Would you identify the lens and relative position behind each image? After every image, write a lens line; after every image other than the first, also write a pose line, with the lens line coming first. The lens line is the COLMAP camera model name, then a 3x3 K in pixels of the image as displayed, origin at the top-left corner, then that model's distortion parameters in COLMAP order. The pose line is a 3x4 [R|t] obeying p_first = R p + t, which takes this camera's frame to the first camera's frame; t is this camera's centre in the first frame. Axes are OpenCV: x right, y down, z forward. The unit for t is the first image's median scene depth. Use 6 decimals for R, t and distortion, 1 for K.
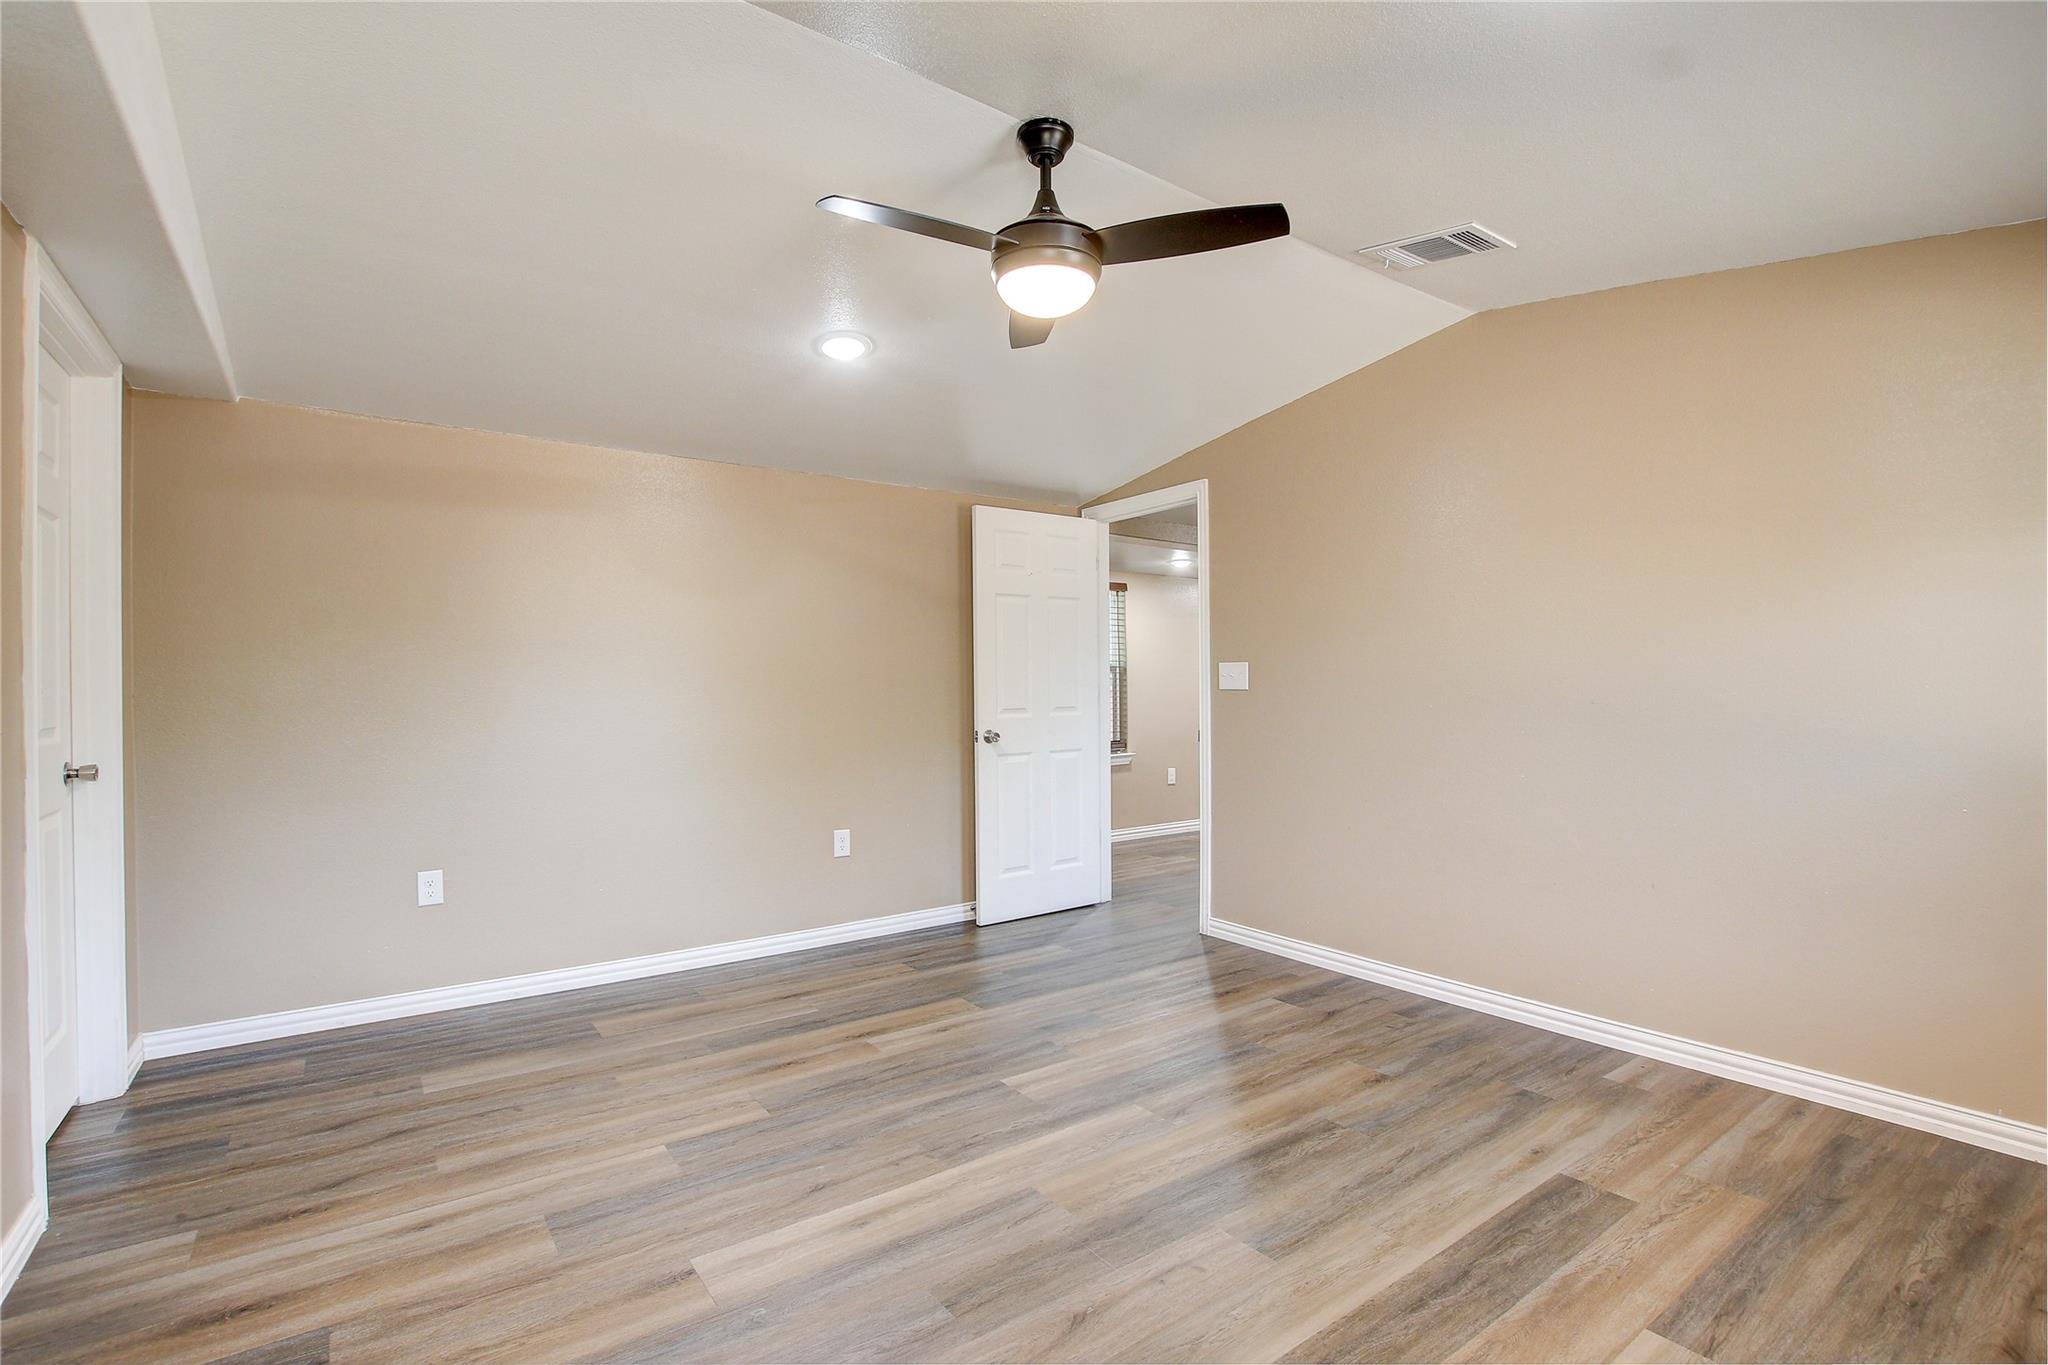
lens RADIAL K [[948.0, 0, 1022.0], [0, 948.0, 687.3], [0, 0, 1]] dist [-0.001441, -0.000178]
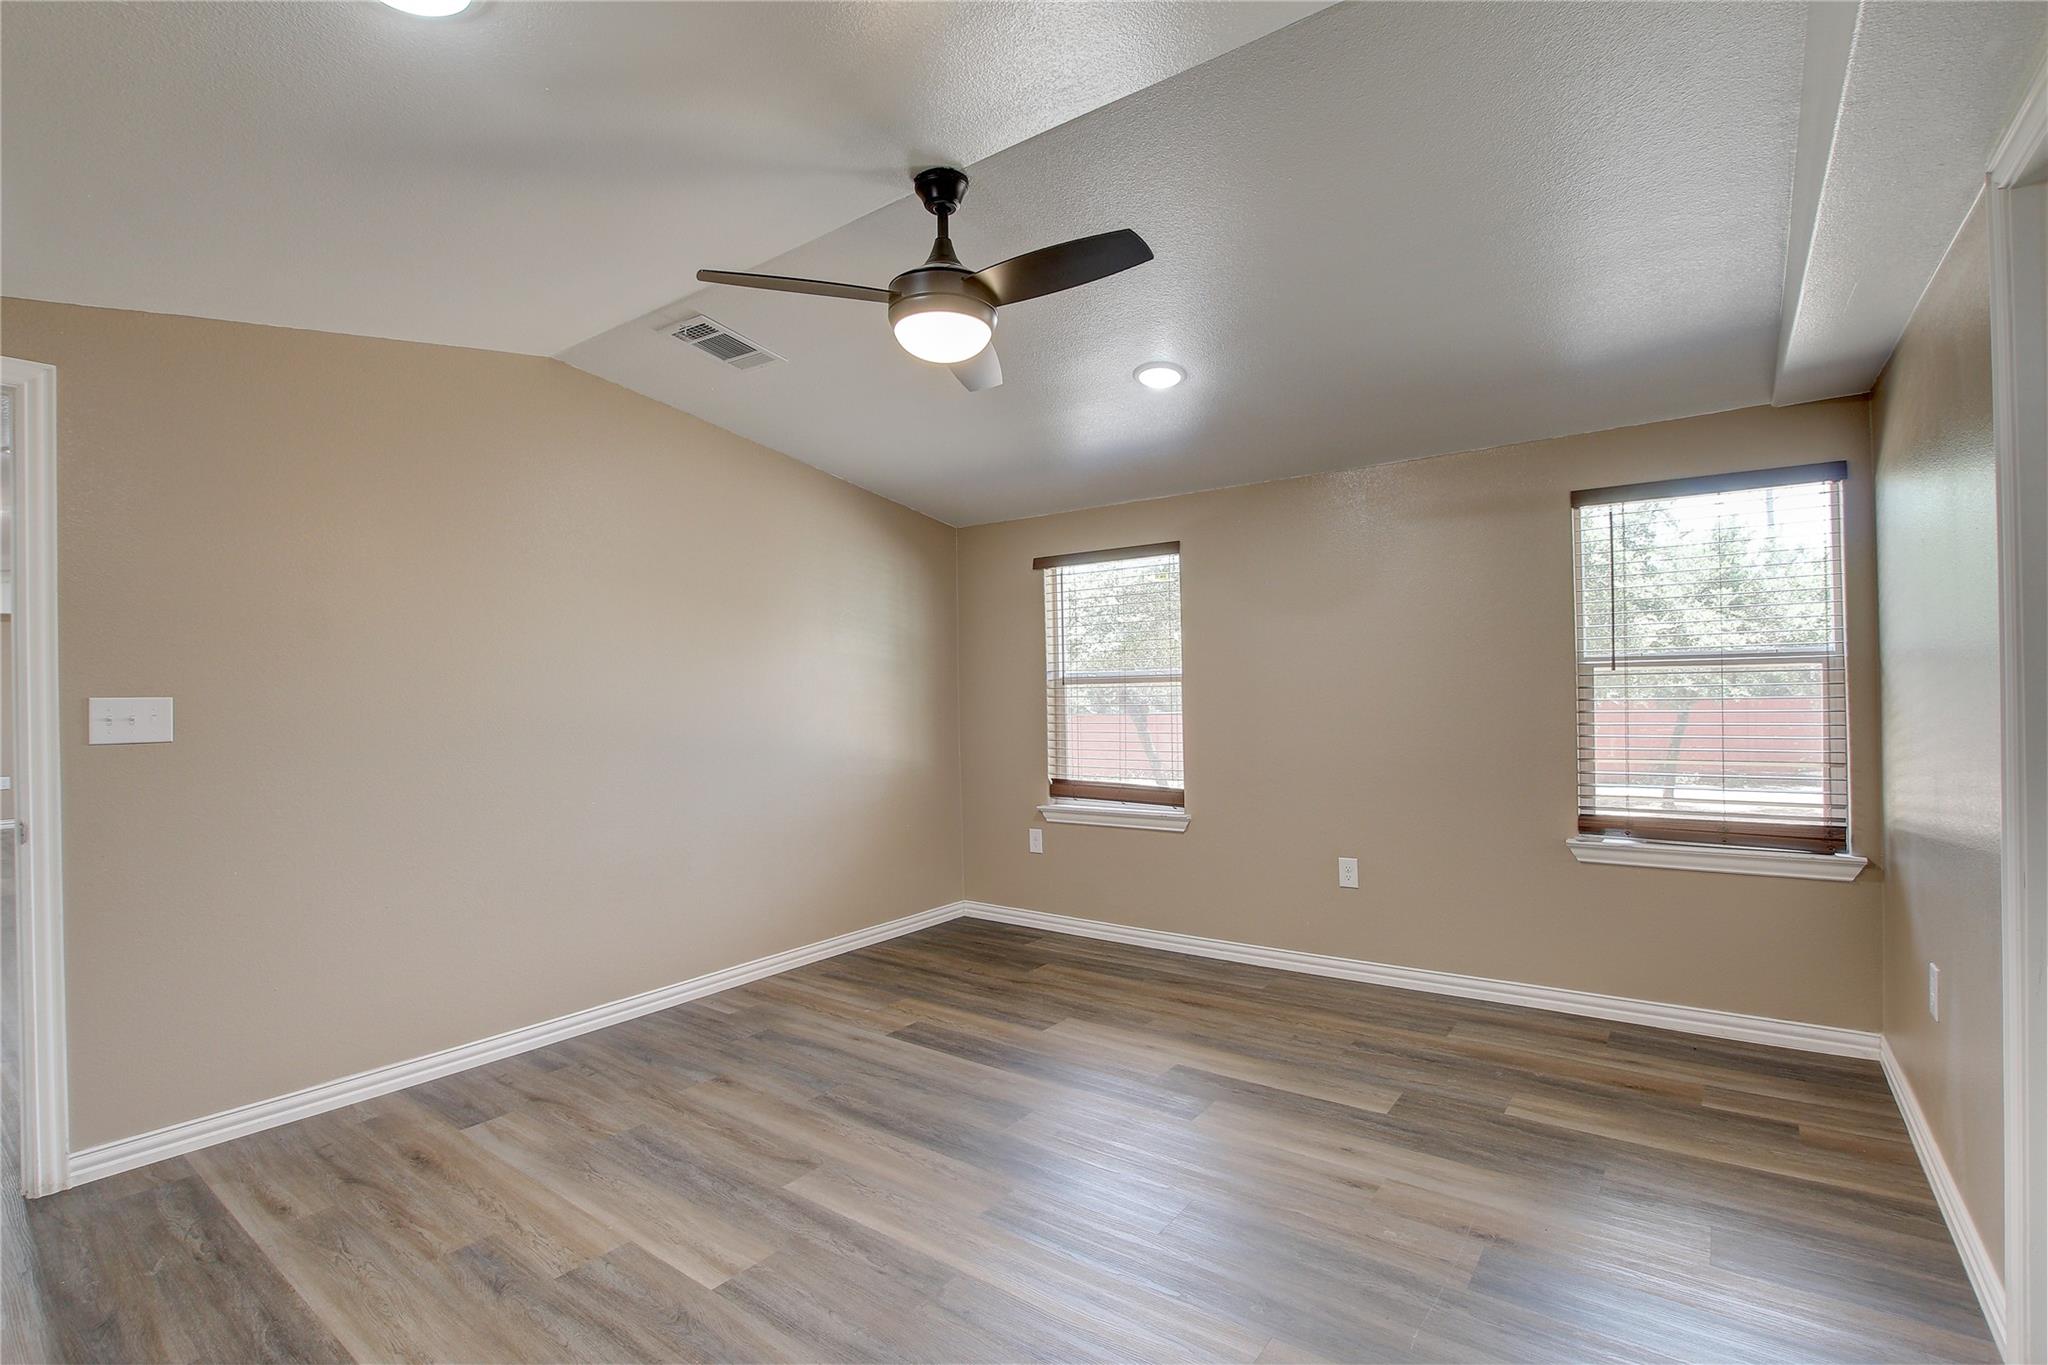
lens RADIAL K [[948.0, 0, 1017.8], [0, 948.0, 689.1], [0, 0, 1]] dist [-0.001441, -0.000178]
pose [[-0.296814, 0.014871, 0.954819, -0.820708], [0.011900, 0.999859, -0.011873, -0.028598], [-0.954861, 0.007838, -0.296949, 1.035024]]
